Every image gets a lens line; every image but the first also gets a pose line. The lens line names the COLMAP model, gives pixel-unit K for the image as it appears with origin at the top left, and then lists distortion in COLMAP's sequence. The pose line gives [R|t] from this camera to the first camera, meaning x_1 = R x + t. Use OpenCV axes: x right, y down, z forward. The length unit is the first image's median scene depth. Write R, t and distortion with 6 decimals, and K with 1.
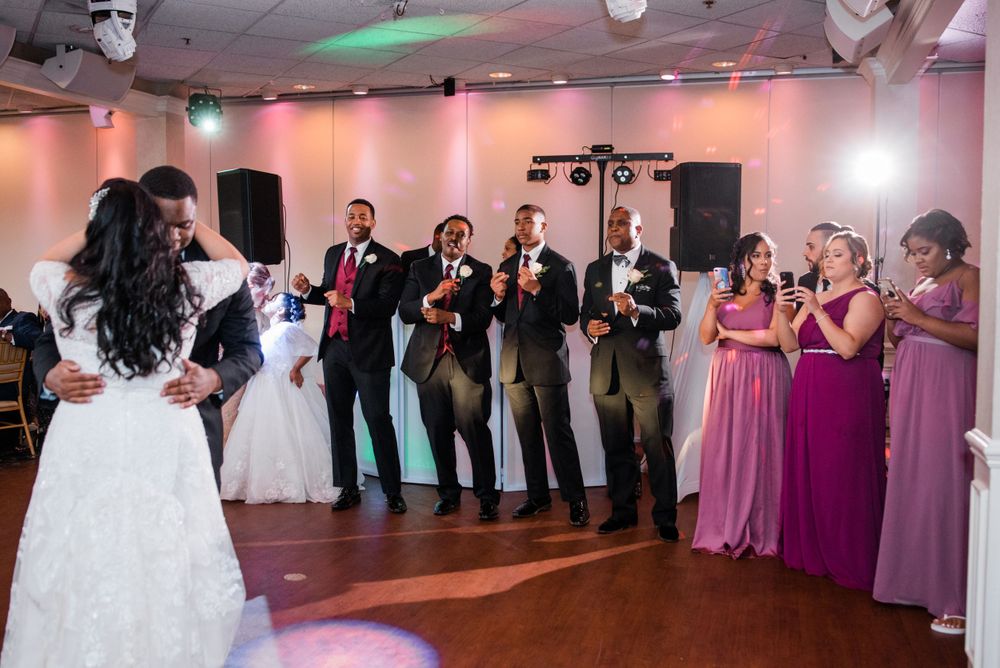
lens RADIAL K [[989.6, 0, 500.0], [0, 989.6, 334.0], [0, 0, 1]] dist [-0.018140, -0.006281]
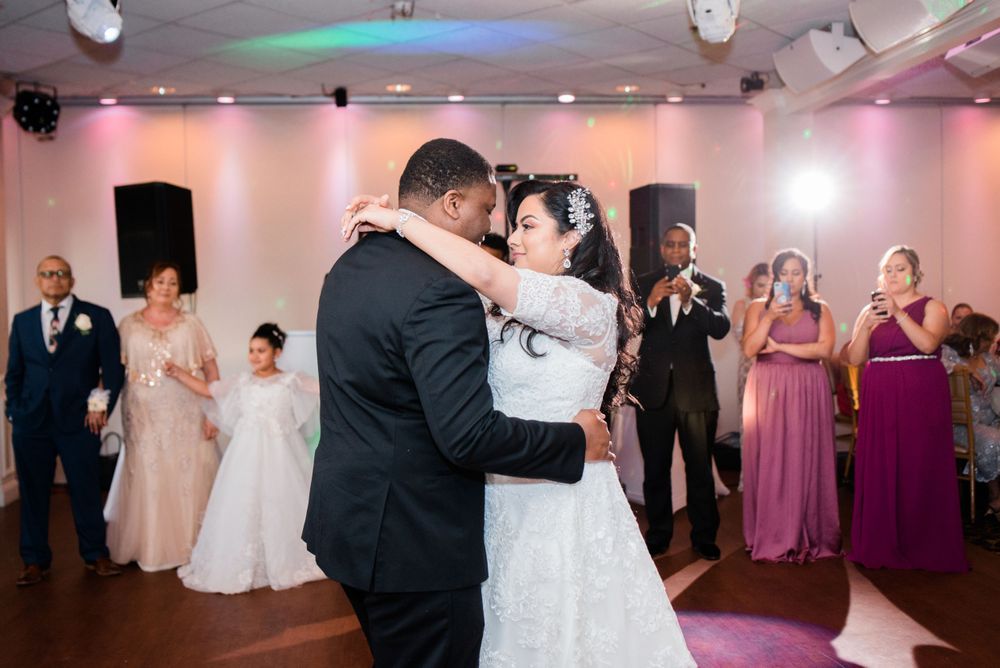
lens RADIAL K [[1011.4, 0, 489.6], [0, 1011.4, 324.9], [0, 0, 1]] dist [-0.063490, 0.125831]
pose [[0.892532, -0.052047, 0.447970, -0.446739], [0.068428, 0.997446, -0.020448, -0.019926], [-0.445762, 0.048904, 0.893815, 0.165056]]
